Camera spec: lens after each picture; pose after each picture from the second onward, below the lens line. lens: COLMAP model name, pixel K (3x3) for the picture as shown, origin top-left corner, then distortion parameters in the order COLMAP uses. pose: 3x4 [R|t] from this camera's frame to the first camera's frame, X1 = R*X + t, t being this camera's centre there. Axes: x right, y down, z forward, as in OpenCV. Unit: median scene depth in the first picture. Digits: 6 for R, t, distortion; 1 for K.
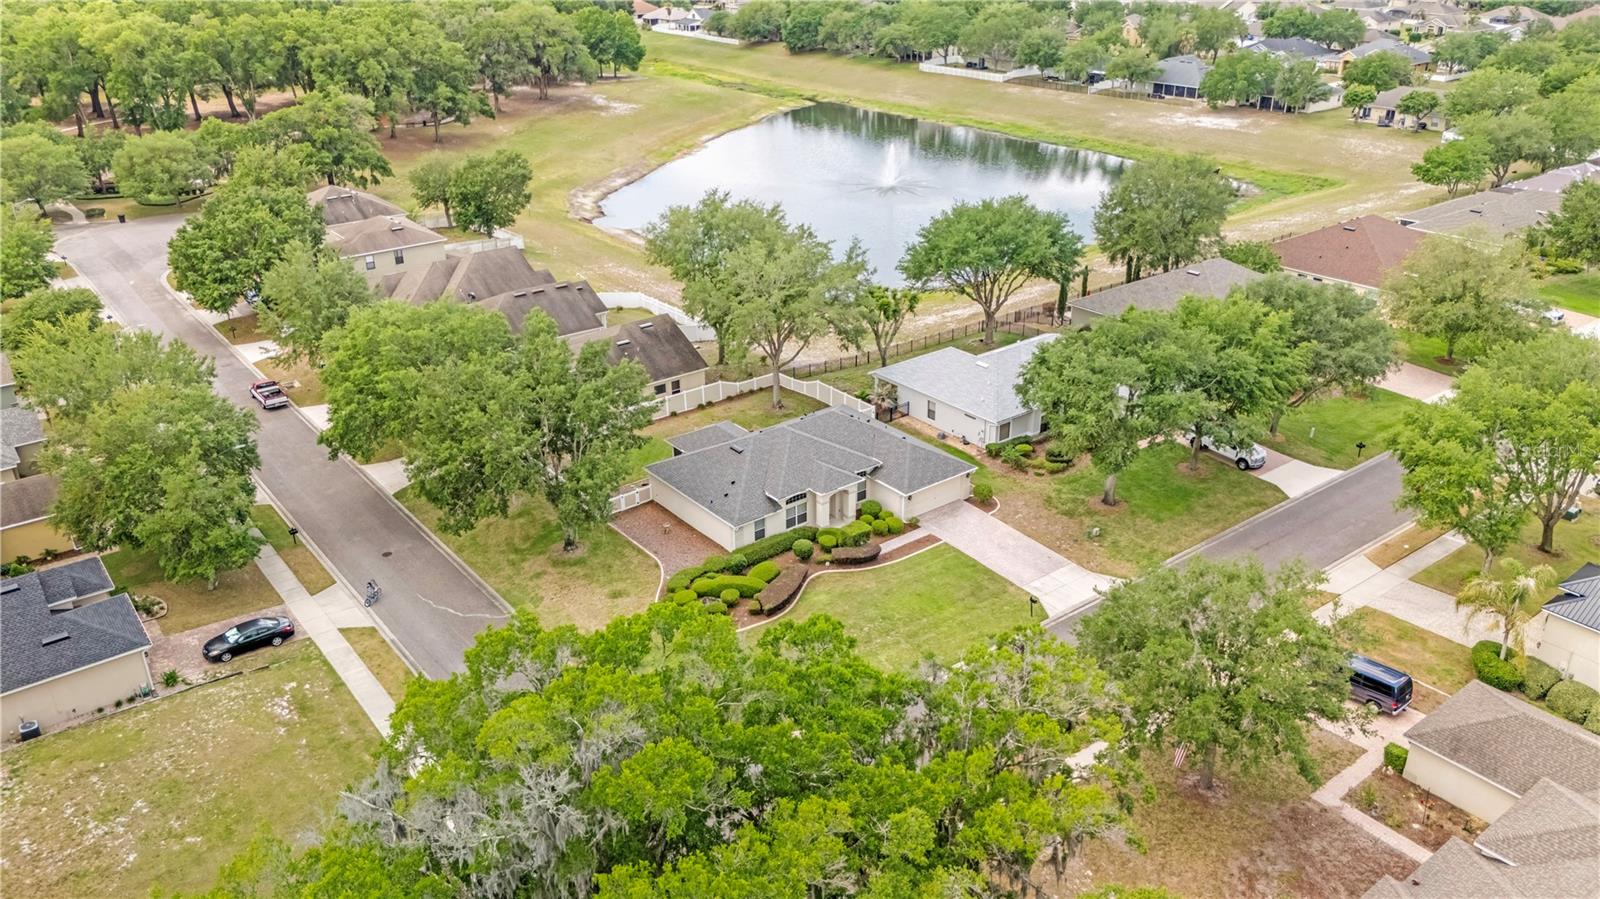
lens RADIAL K [[1198.3, 0, 800.0], [0, 1198.3, 449.5], [0, 0, 1]] dist [0.070173, -0.001354]
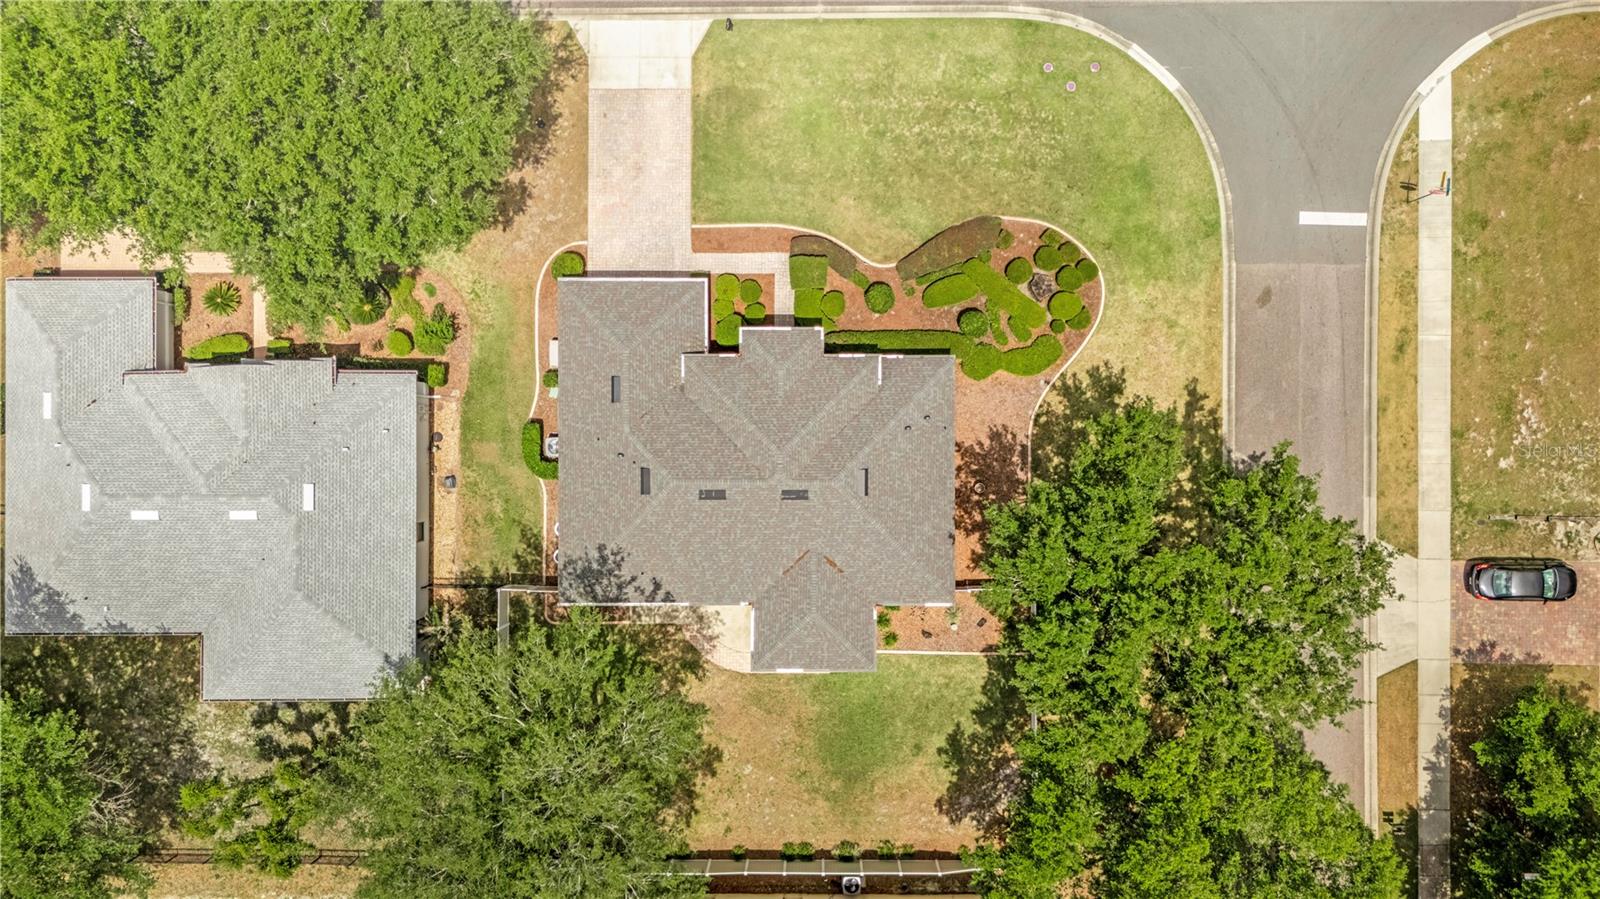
lens RADIAL K [[1198.3, 0, 800.0], [0, 1198.3, 449.5], [0, 0, 1]] dist [0.070173, -0.001354]
pose [[-0.793488, -0.608164, 0.022641, -0.027534], [0.263492, -0.309775, 0.913571, -0.539939], [-0.548587, 0.730874, 0.406049, 0.674873]]
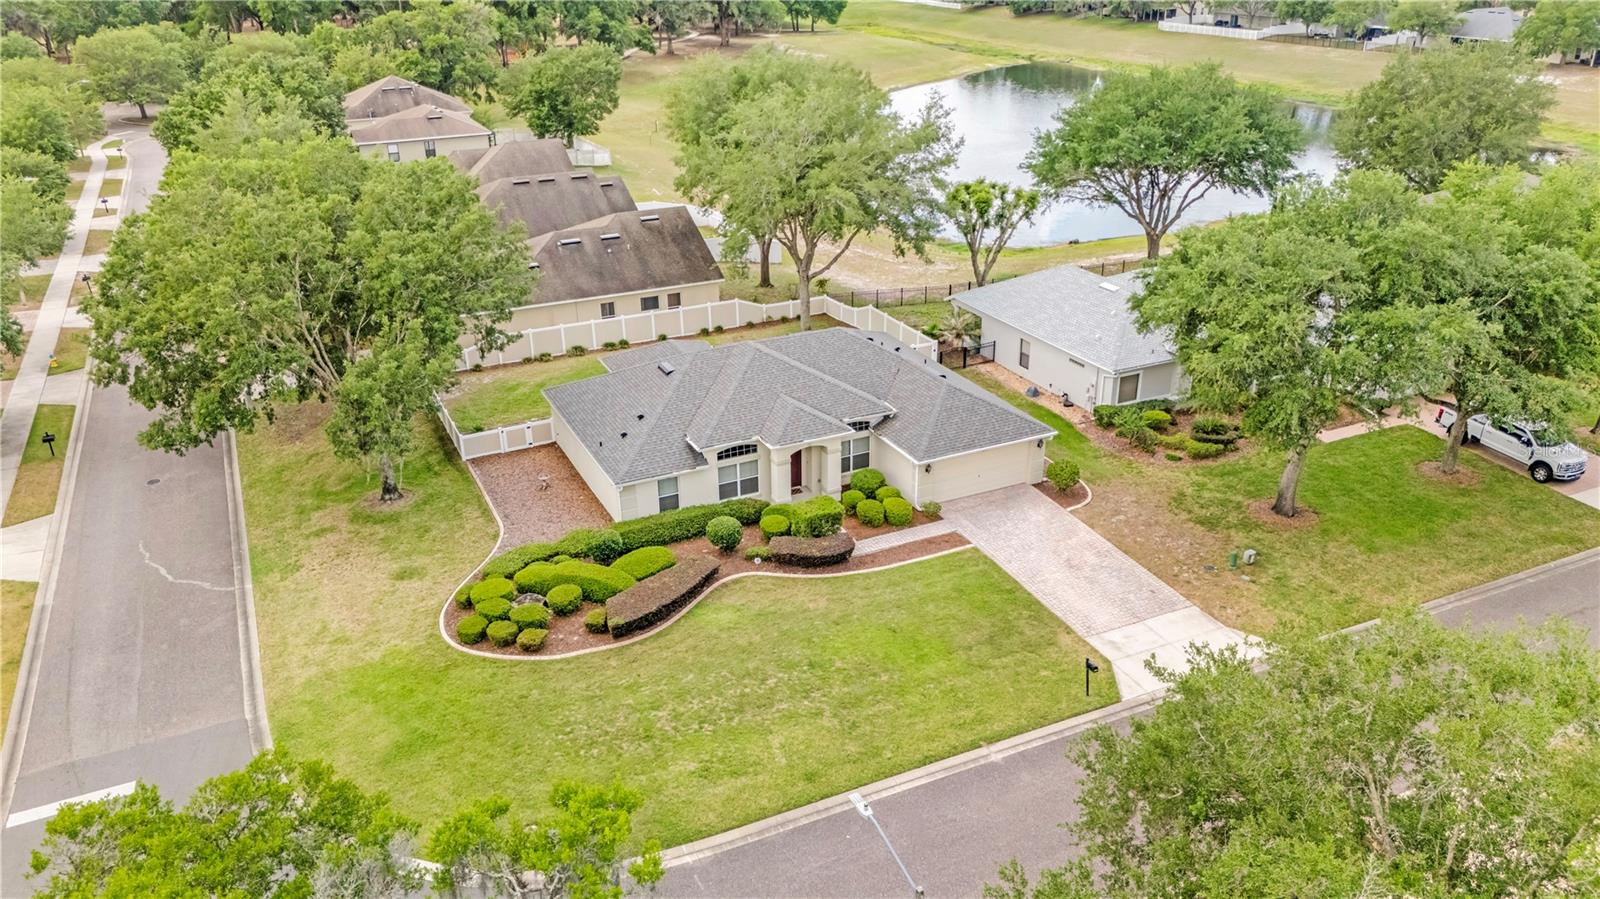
lens RADIAL K [[1197.0, 0, 800.0], [0, 1197.0, 449.5], [0, 0, 1]] dist [0.041873, -0.010122]
pose [[0.977877, 0.086171, -0.190606, 0.126441], [-0.088144, 0.996106, -0.001882, 0.033464], [0.189701, 0.018641, 0.981665, 0.355252]]
